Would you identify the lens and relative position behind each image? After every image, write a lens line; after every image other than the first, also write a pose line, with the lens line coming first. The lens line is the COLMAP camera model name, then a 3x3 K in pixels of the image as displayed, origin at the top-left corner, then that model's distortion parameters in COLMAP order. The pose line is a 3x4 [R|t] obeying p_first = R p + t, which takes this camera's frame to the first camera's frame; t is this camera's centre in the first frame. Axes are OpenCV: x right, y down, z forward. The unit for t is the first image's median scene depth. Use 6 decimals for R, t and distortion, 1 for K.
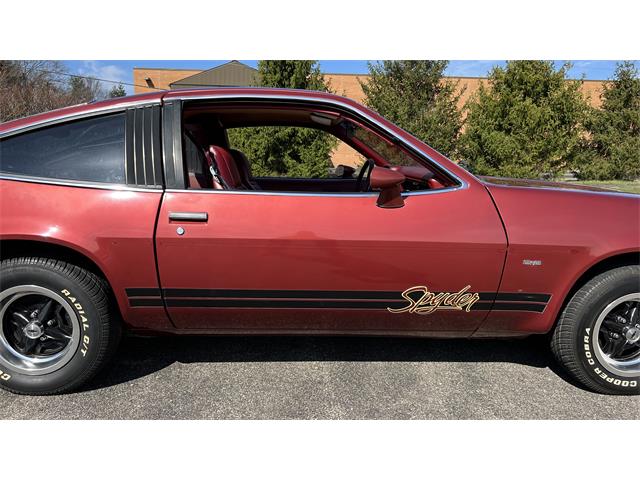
lens RADIAL K [[481.2, 0, 323.0], [0, 481.2, 236.7], [0, 0, 1]] dist [0.047632, -0.048741]
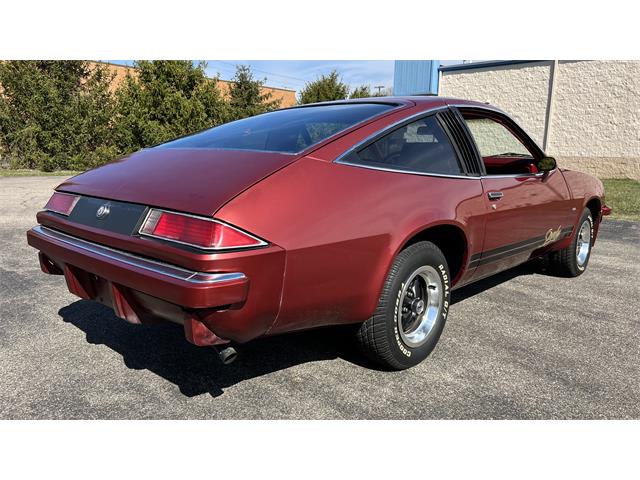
lens RADIAL K [[478.2, 0, 315.6], [0, 478.2, 244.5], [0, 0, 1]] dist [0.036520, -0.051780]
pose [[0.721852, -0.134558, 0.678840, -0.127180], [0.107152, 0.990818, 0.082457, -0.005717], [-0.683702, 0.013217, 0.729642, 0.029827]]
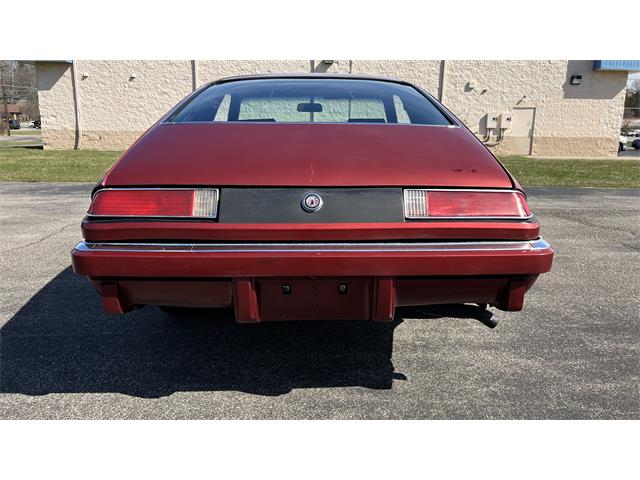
lens RADIAL K [[481.2, 0, 323.0], [0, 481.2, 236.7], [0, 0, 1]] dist [0.047632, -0.048741]
pose [[0.027199, -0.220945, 0.974907, -0.161422], [0.147684, 0.965454, 0.214682, -0.017439], [-0.988661, 0.138139, 0.058889, 0.107812]]
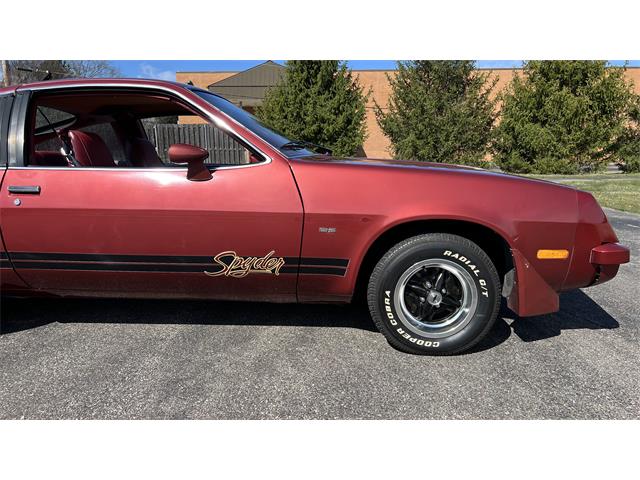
lens RADIAL K [[479.4, 0, 320.0], [0, 479.4, 240.0], [0, 0, 1]] dist [0.053623, -0.049299]
pose [[0.994482, 0.000371, -0.104909, 0.044565], [0.000698, 0.999948, 0.010147, 0.005520], [0.104907, -0.010165, 0.994430, -0.007245]]
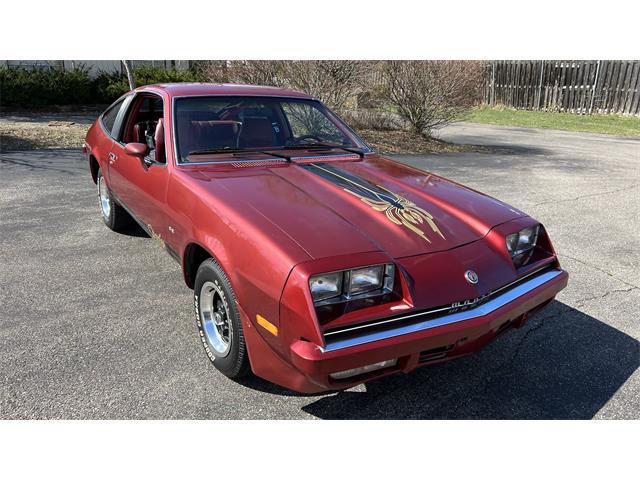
lens RADIAL K [[475.1, 0, 320.0], [0, 475.1, 240.0], [0, 0, 1]] dist [0.048754, -0.045784]
pose [[0.524312, 0.289257, -0.800892, 0.144912], [-0.173406, 0.957098, 0.232152, -0.025271], [0.833683, 0.017160, 0.551976, 0.051672]]
